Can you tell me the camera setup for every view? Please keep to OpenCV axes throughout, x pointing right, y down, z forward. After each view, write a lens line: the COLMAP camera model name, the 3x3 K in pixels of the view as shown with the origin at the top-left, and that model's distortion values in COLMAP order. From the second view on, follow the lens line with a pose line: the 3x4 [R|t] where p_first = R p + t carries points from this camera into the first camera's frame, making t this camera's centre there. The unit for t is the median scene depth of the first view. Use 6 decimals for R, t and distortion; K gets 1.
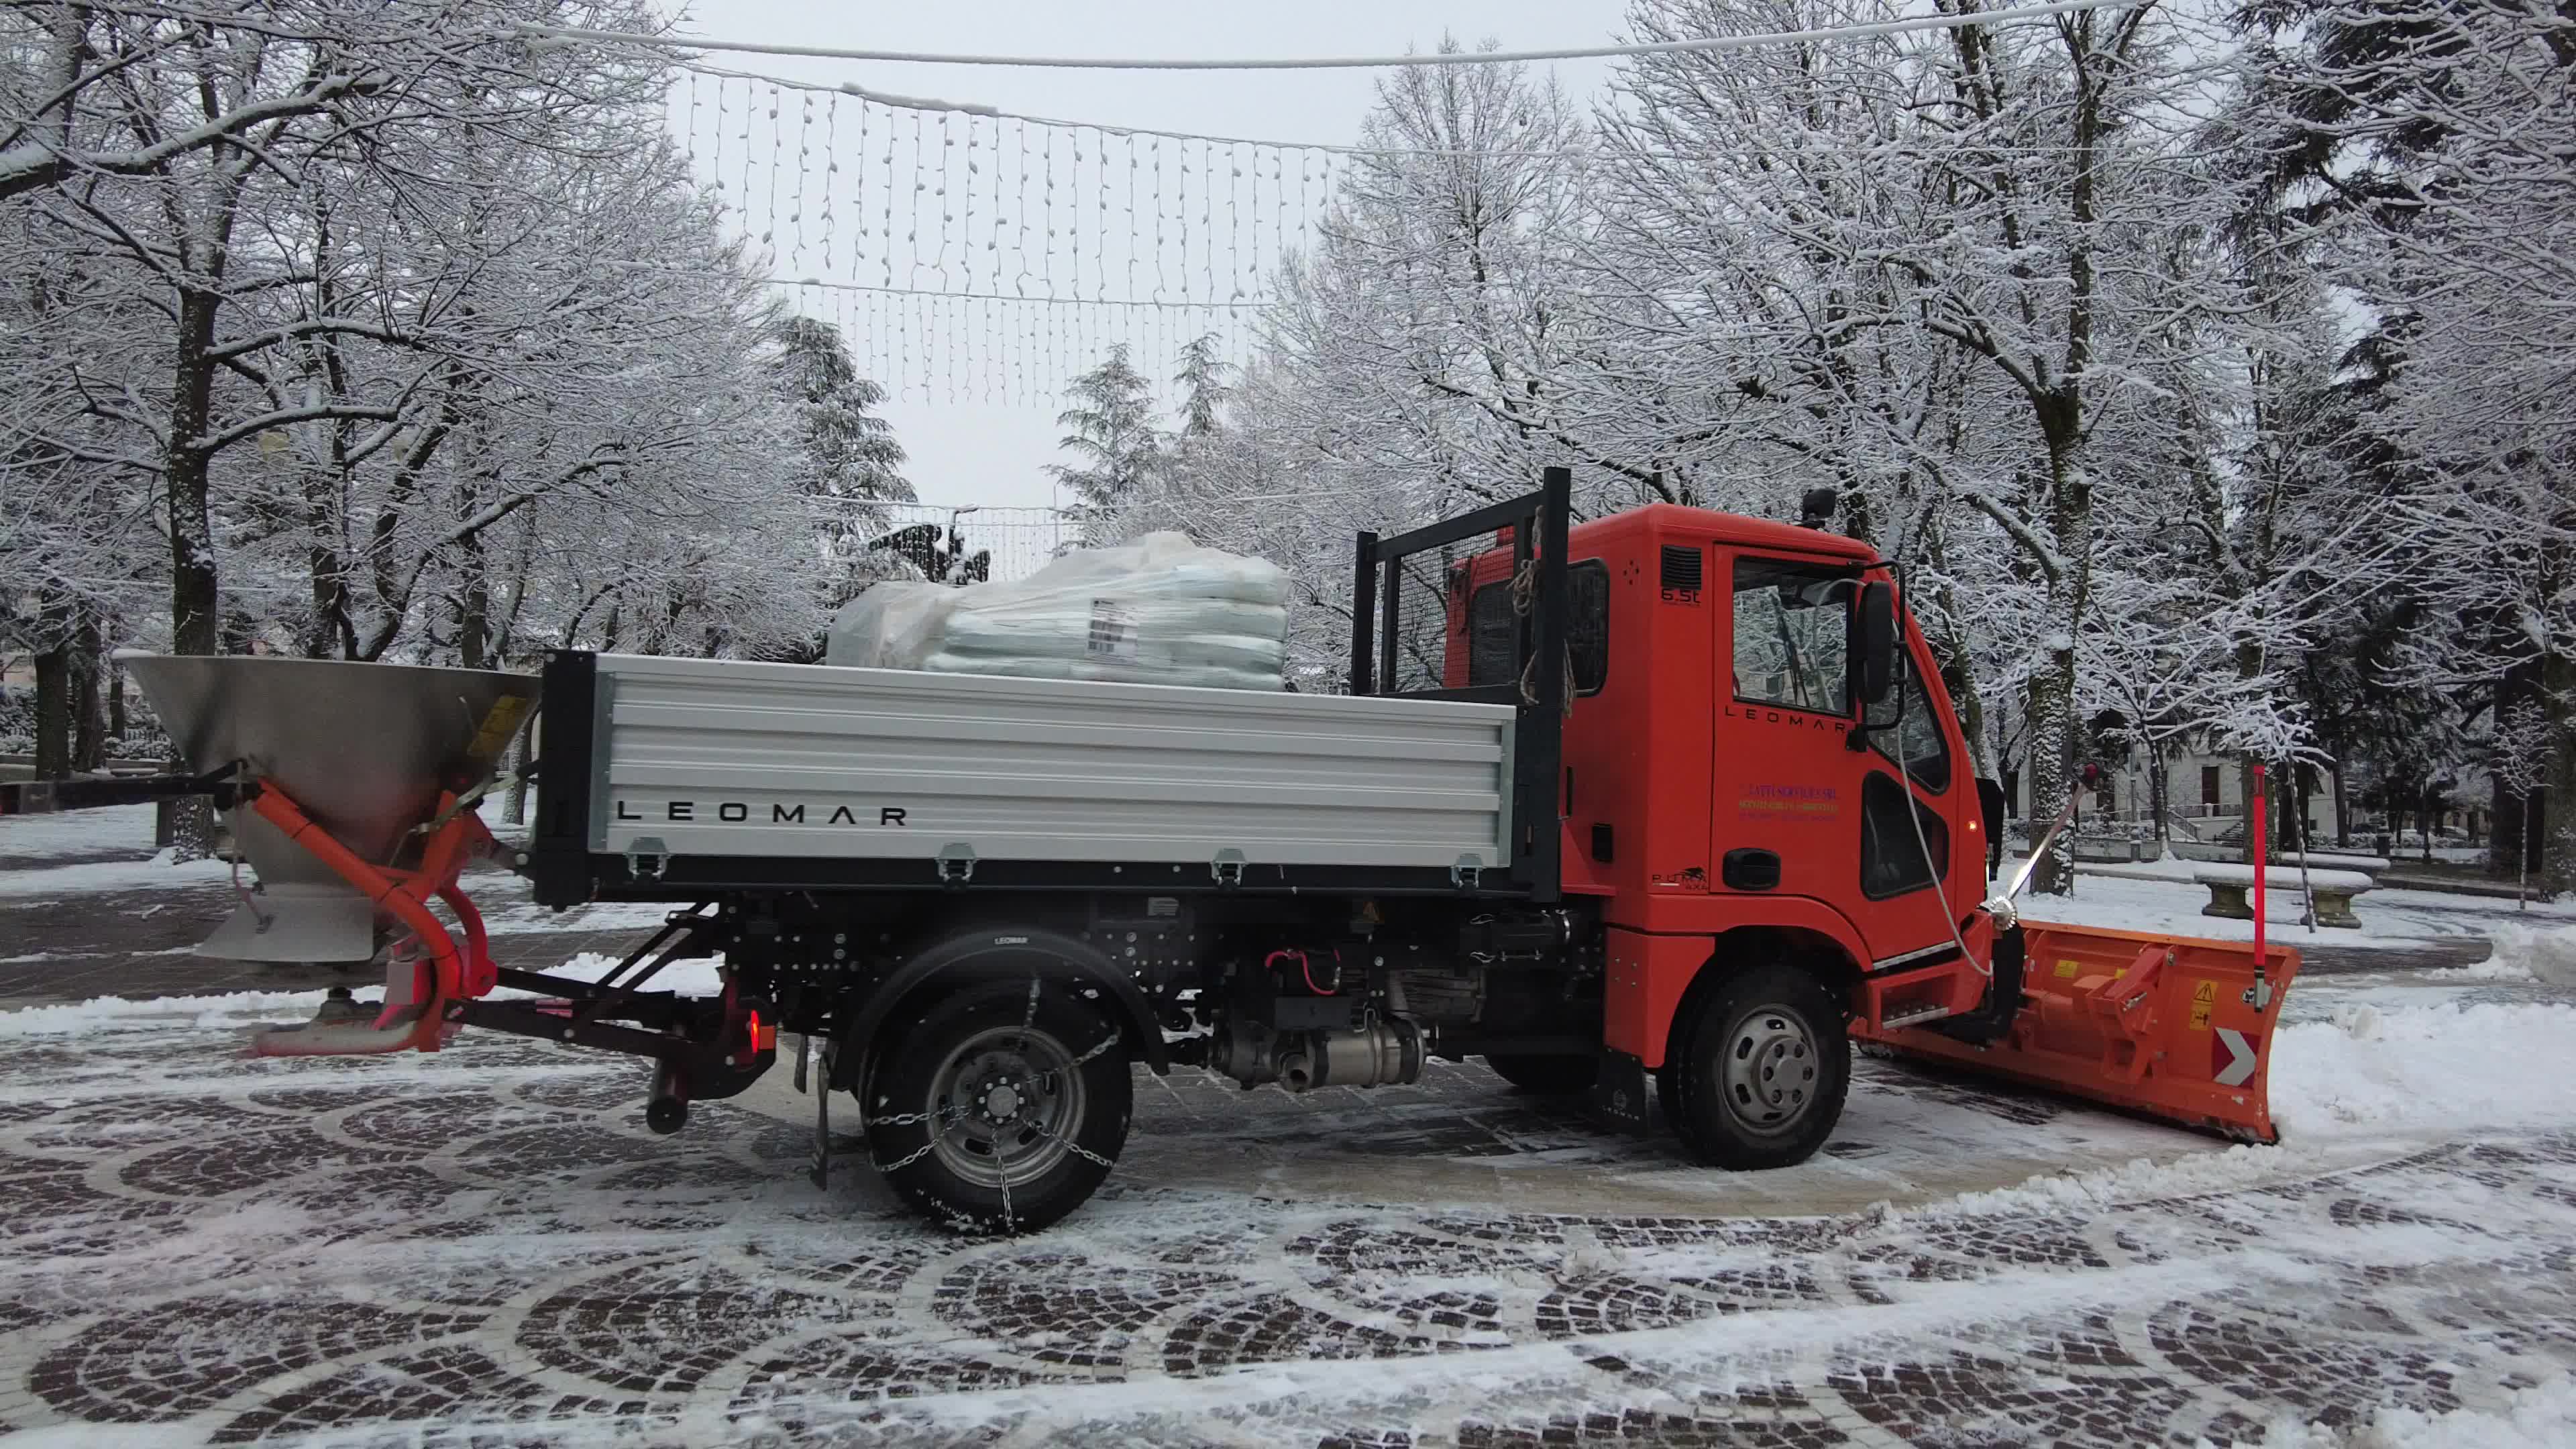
lens RADIAL K [[1553.0, 0, 1283.4], [0, 1553.0, 720.2], [0, 0, 1]] dist [-0.059177, 0.031754]
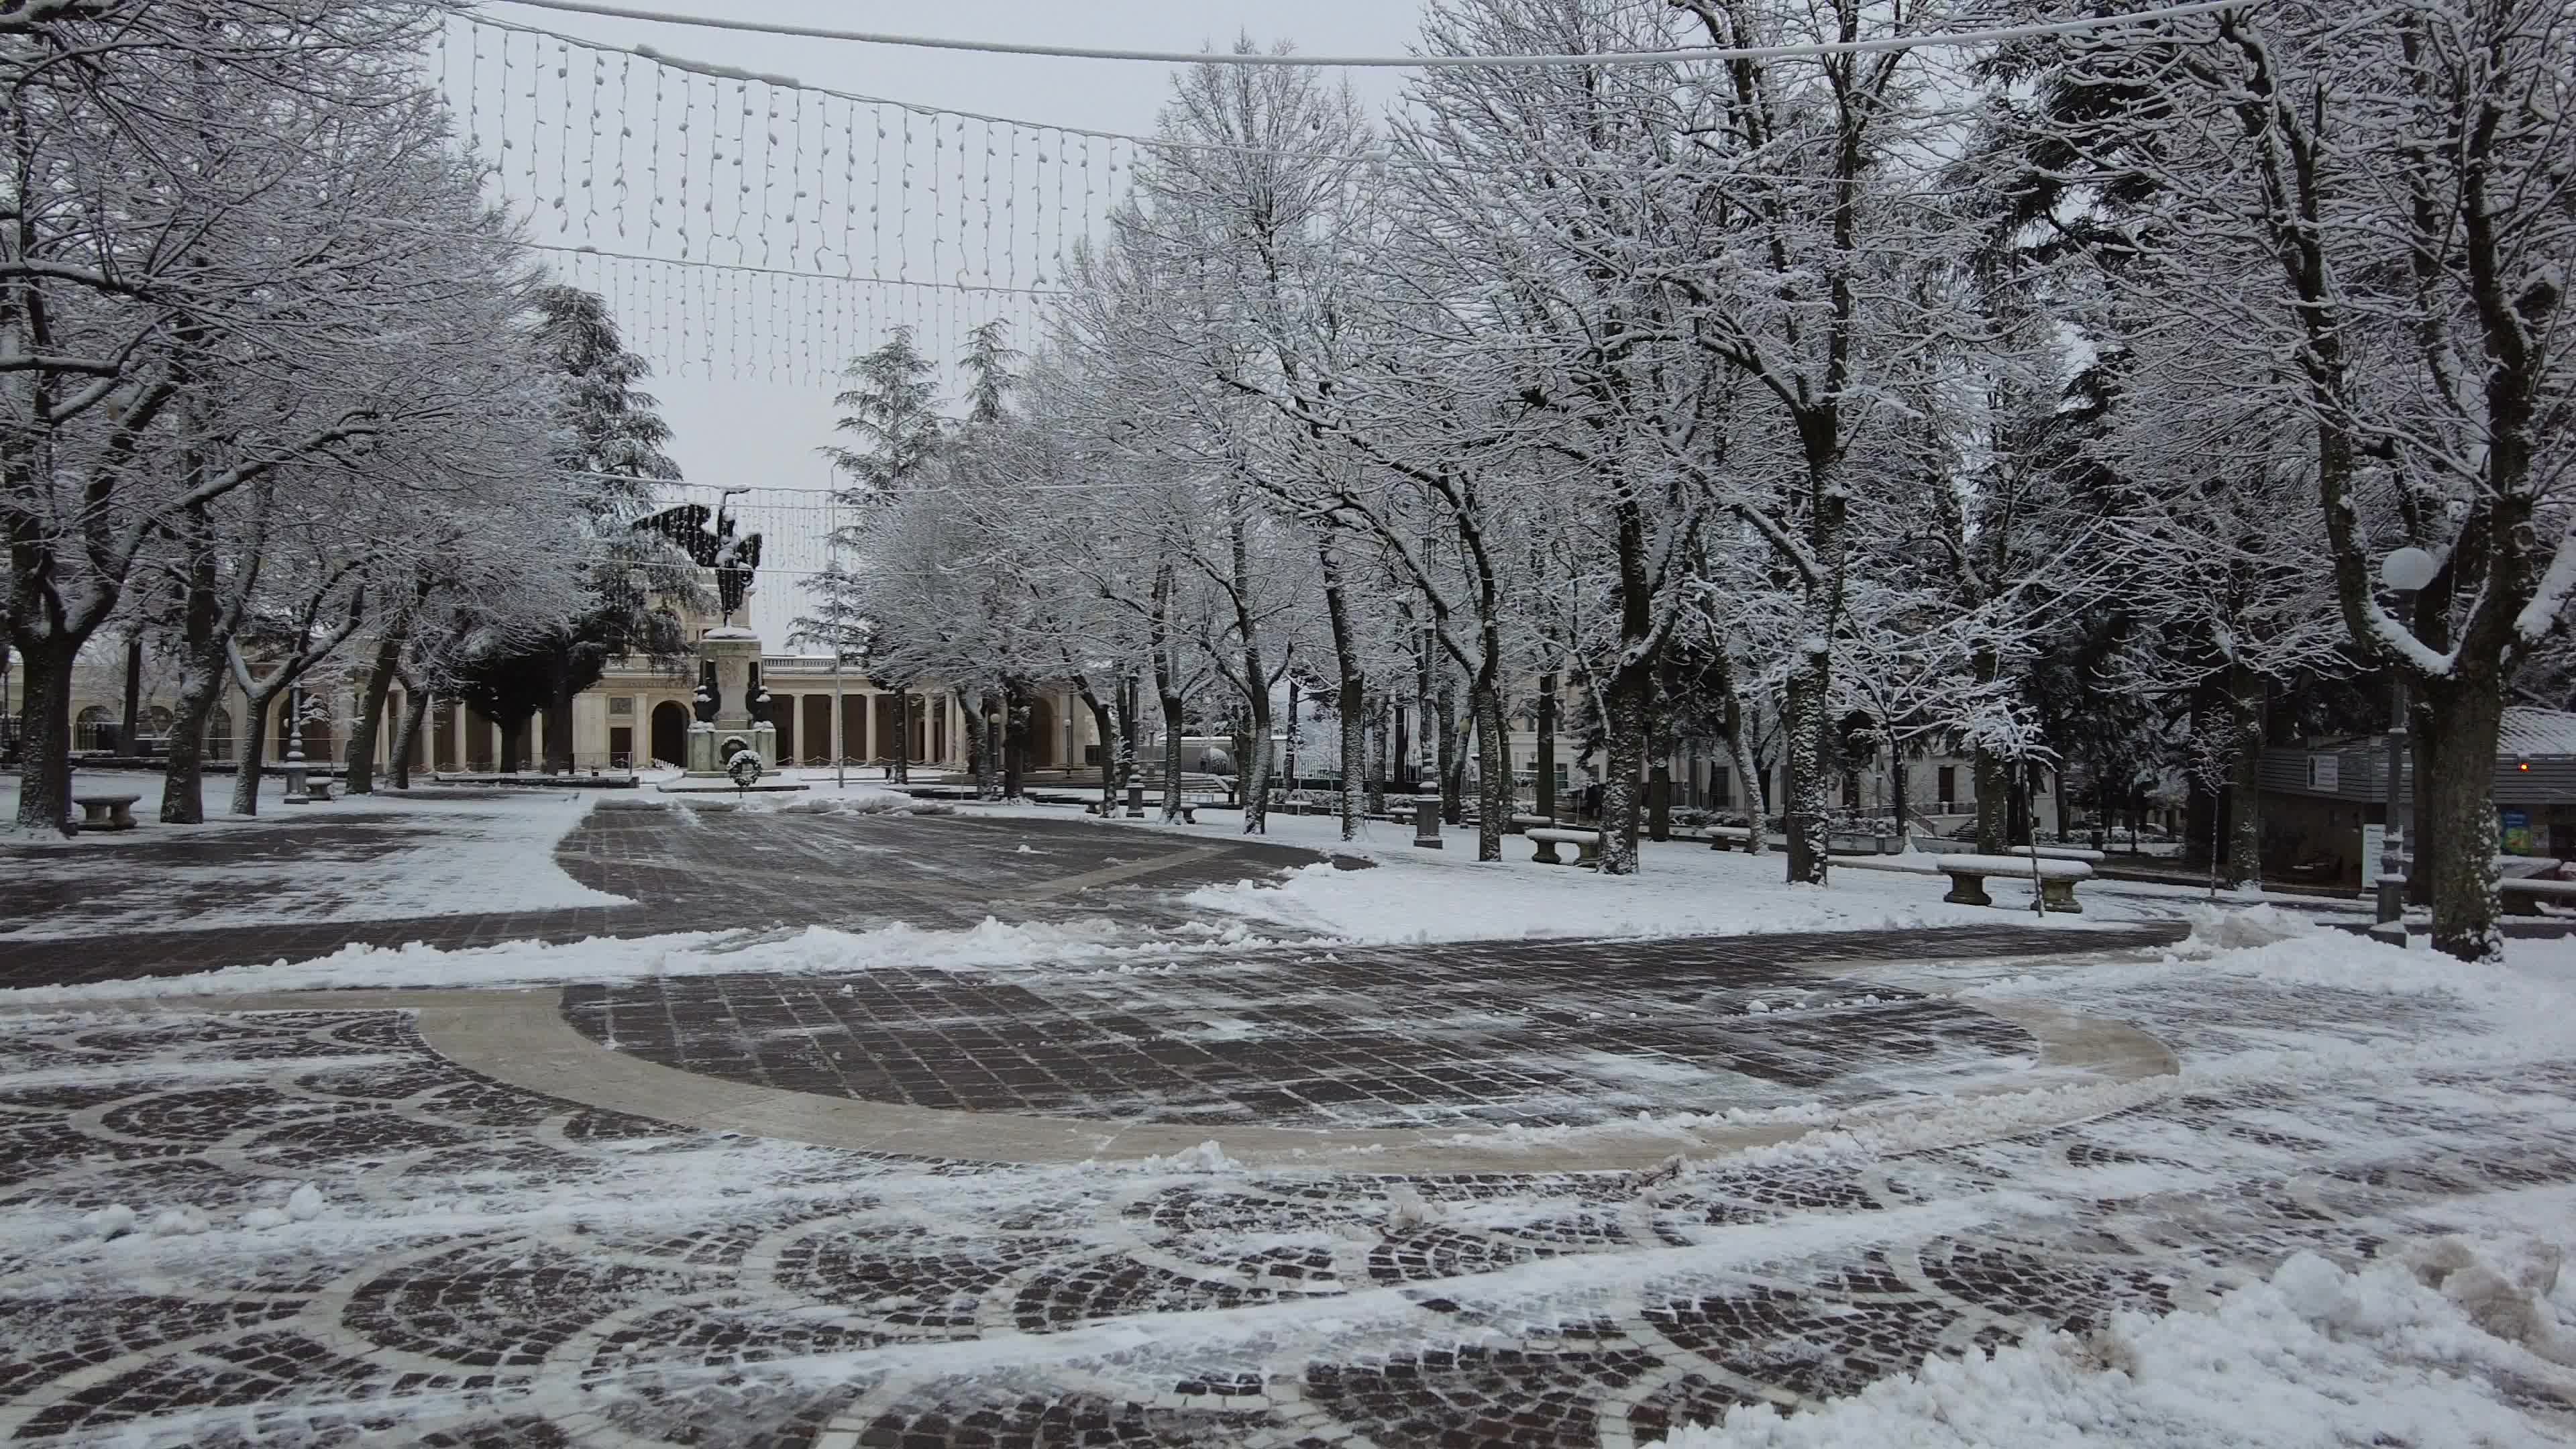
lens RADIAL K [[1553.0, 0, 1275.7], [0, 1553.0, 721.9], [0, 0, 1]] dist [-0.059177, 0.031754]
pose [[0.990713, 0.010814, 0.135538, -0.007380], [-0.011366, 0.999930, 0.003298, 0.002107], [-0.135493, -0.004808, 0.990767, -0.005258]]
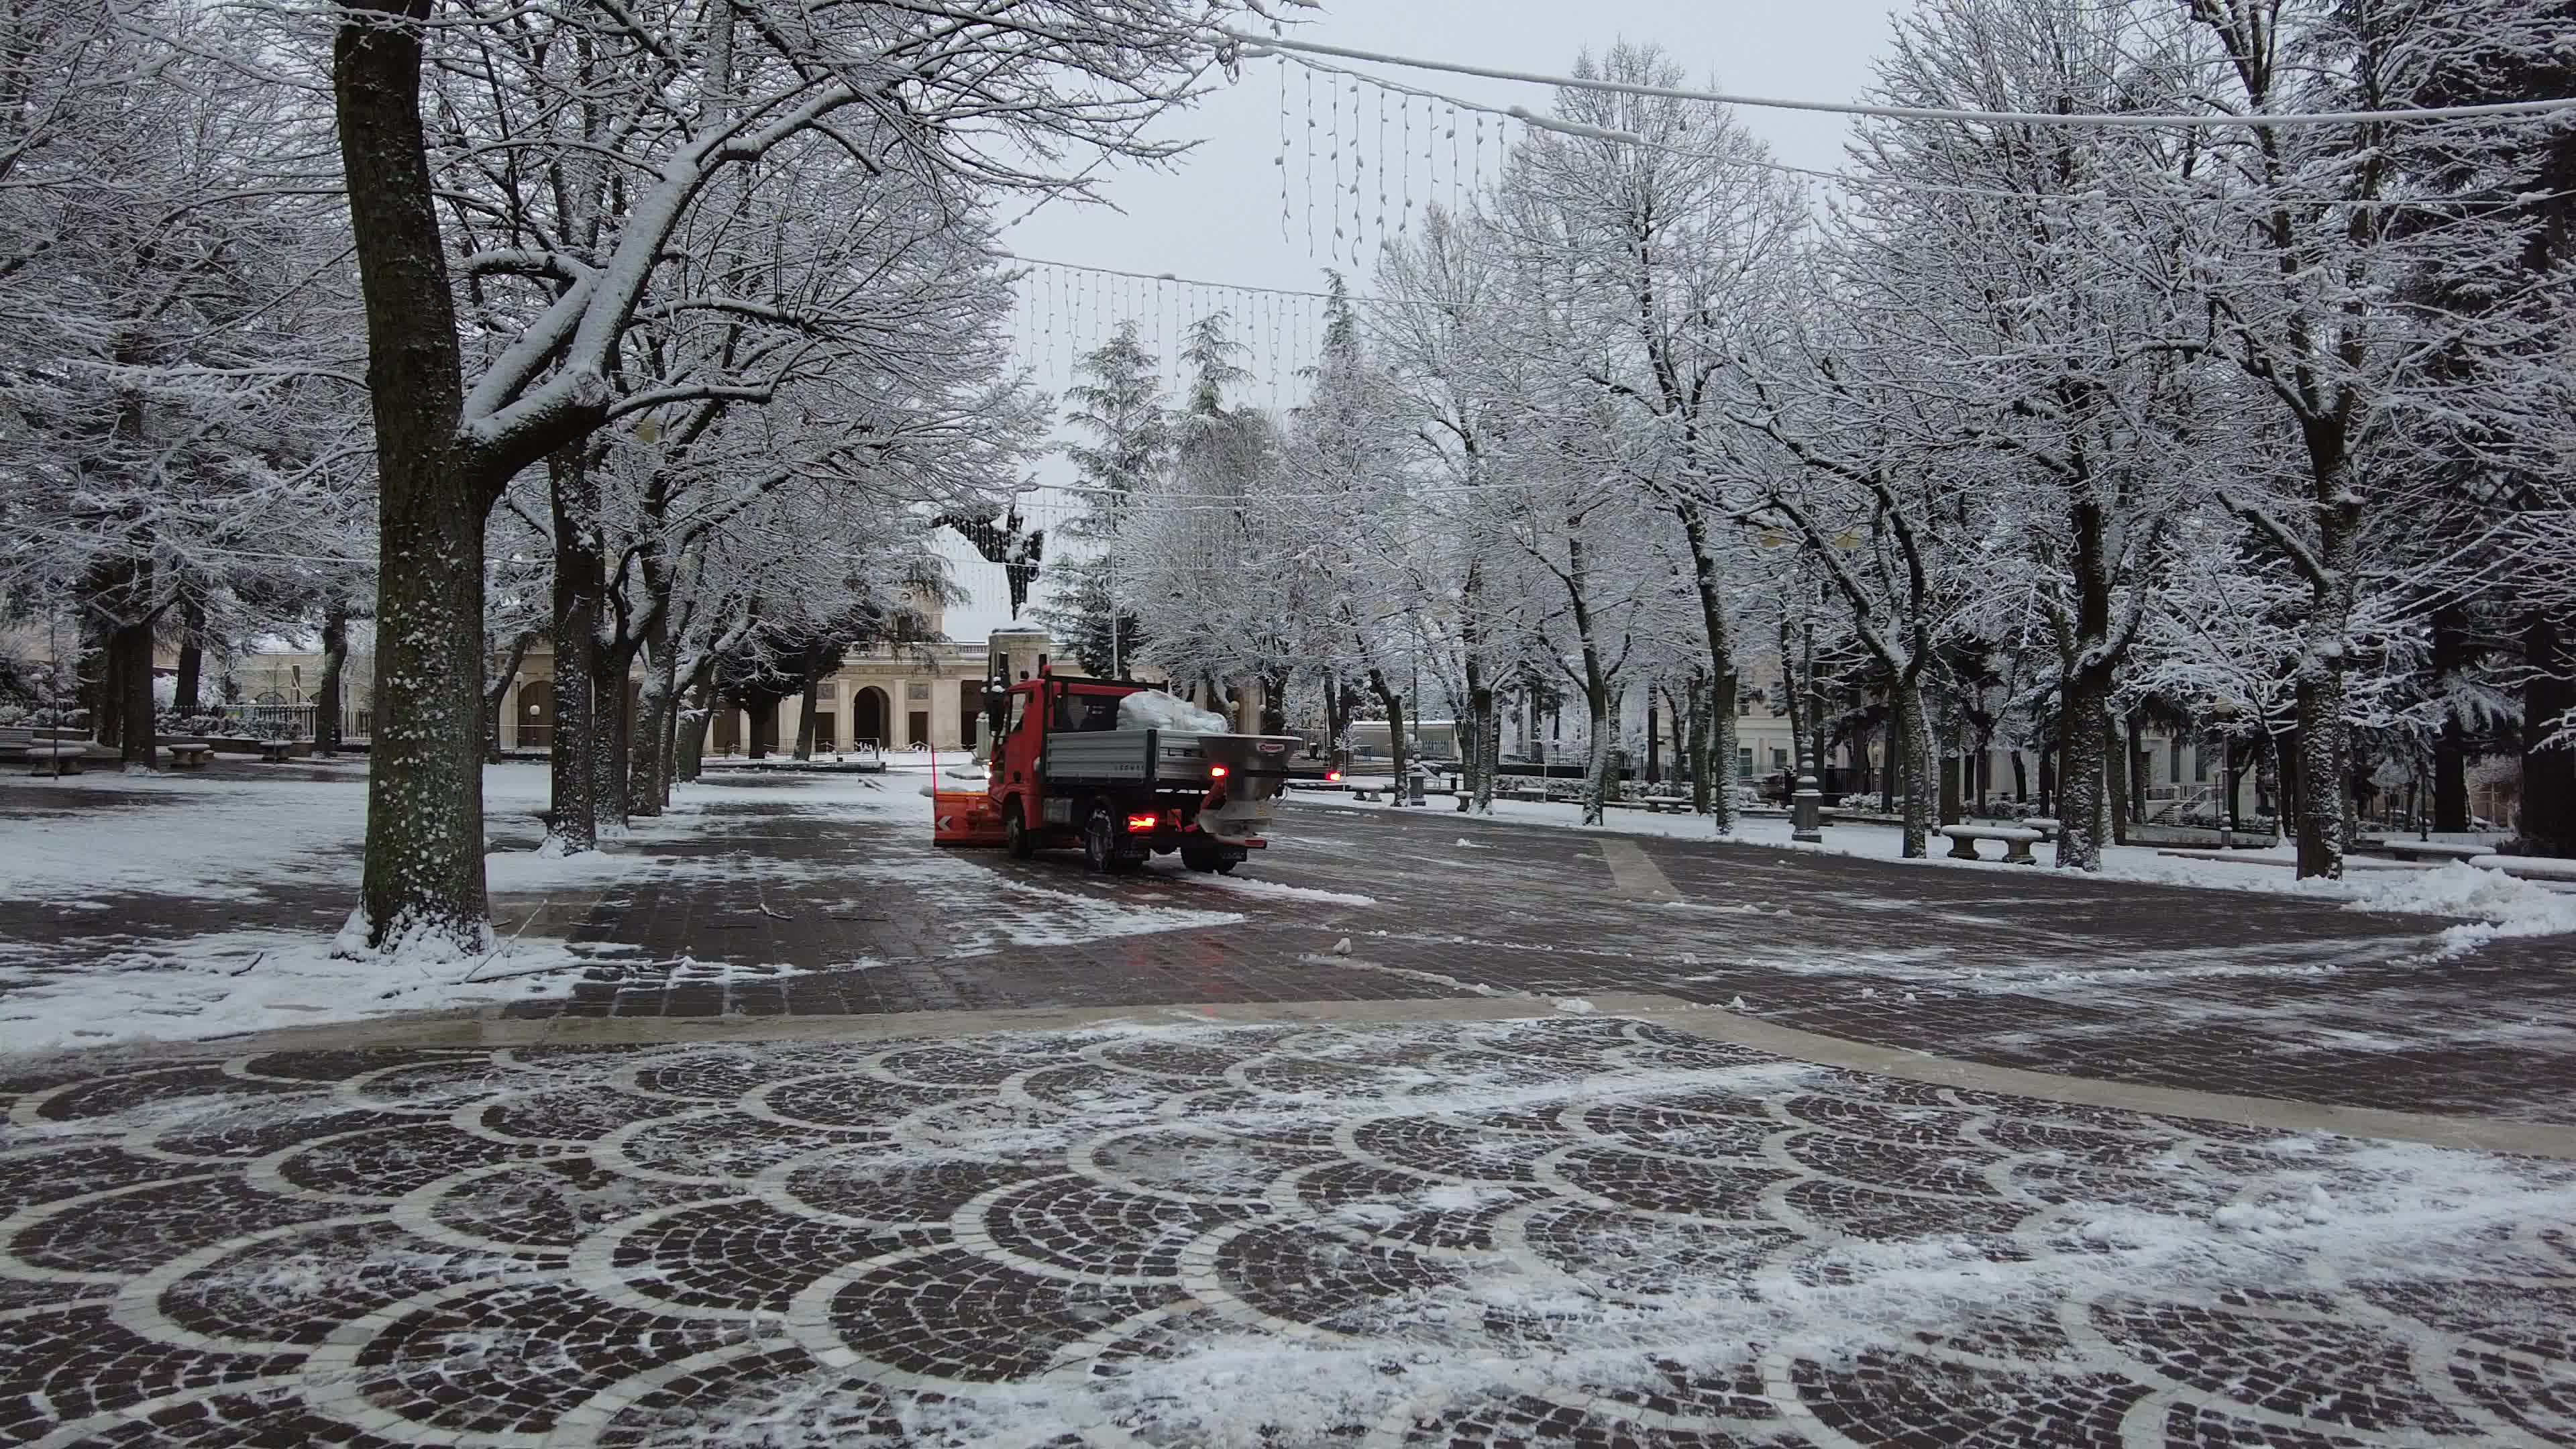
lens RADIAL K [[1553.0, 0, 1288.0], [0, 1553.0, 699.3], [0, 0, 1]] dist [-0.059177, 0.031754]
pose [[0.997352, 0.010276, 0.071992, -0.295840], [-0.010411, 0.999945, 0.001493, -0.009787], [-0.071973, -0.002239, 0.997404, -0.012495]]
